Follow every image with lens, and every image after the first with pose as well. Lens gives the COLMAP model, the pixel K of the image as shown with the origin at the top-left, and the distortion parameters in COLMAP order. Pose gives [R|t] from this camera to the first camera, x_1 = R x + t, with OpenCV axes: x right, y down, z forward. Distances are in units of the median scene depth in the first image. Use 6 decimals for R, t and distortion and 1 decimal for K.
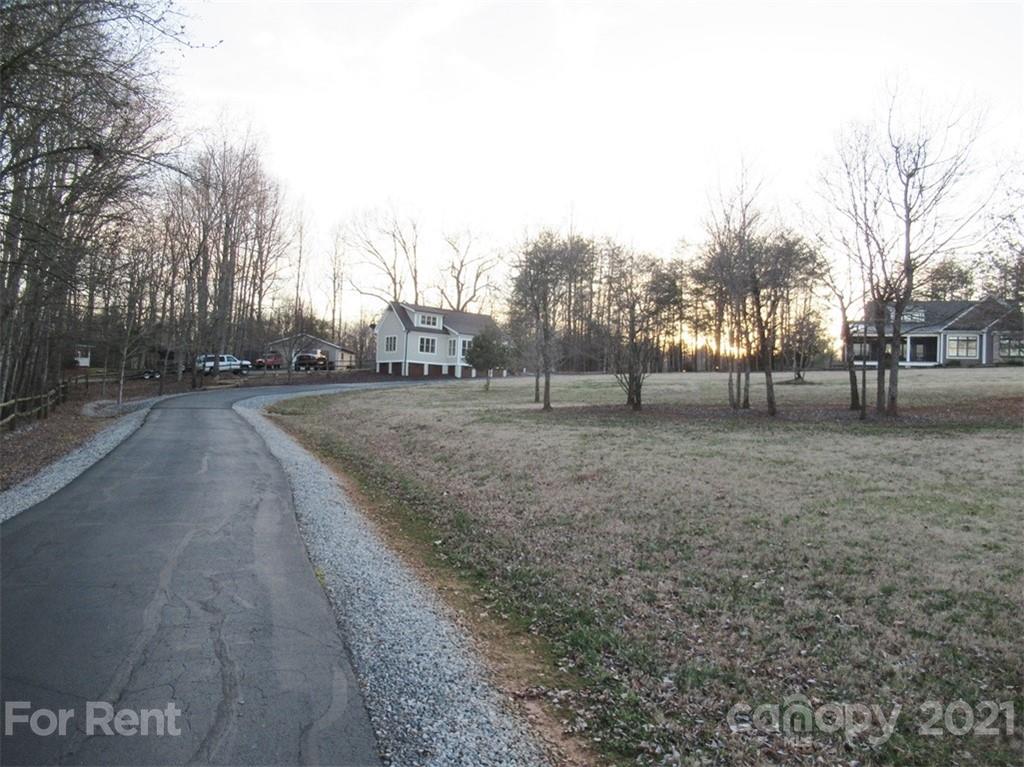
lens RADIAL K [[763.0, 0, 510.3], [0, 763.0, 384.6], [0, 0, 1]] dist [-0.004952, -0.003881]
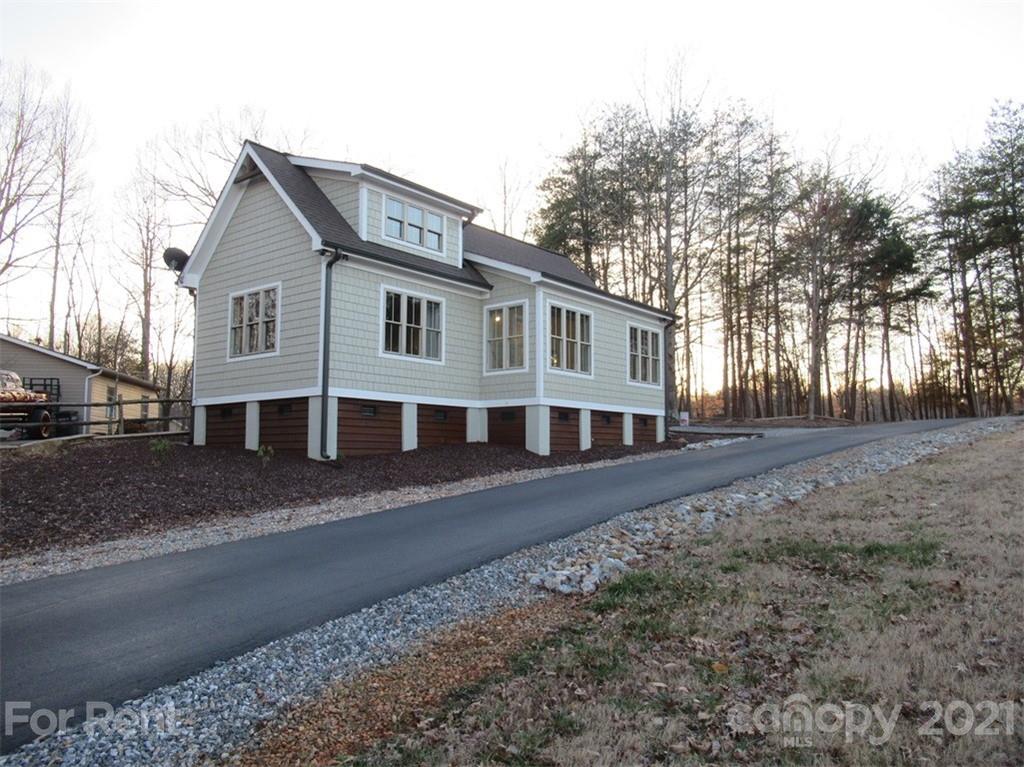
lens RADIAL K [[763.0, 0, 510.3], [0, 763.0, 384.6], [0, 0, 1]] dist [-0.004952, -0.003881]
pose [[0.984617, -0.022081, 0.173328, -0.120302], [0.033129, 0.997581, -0.061108, -0.017454], [-0.171560, 0.065910, 0.982966, 0.760721]]
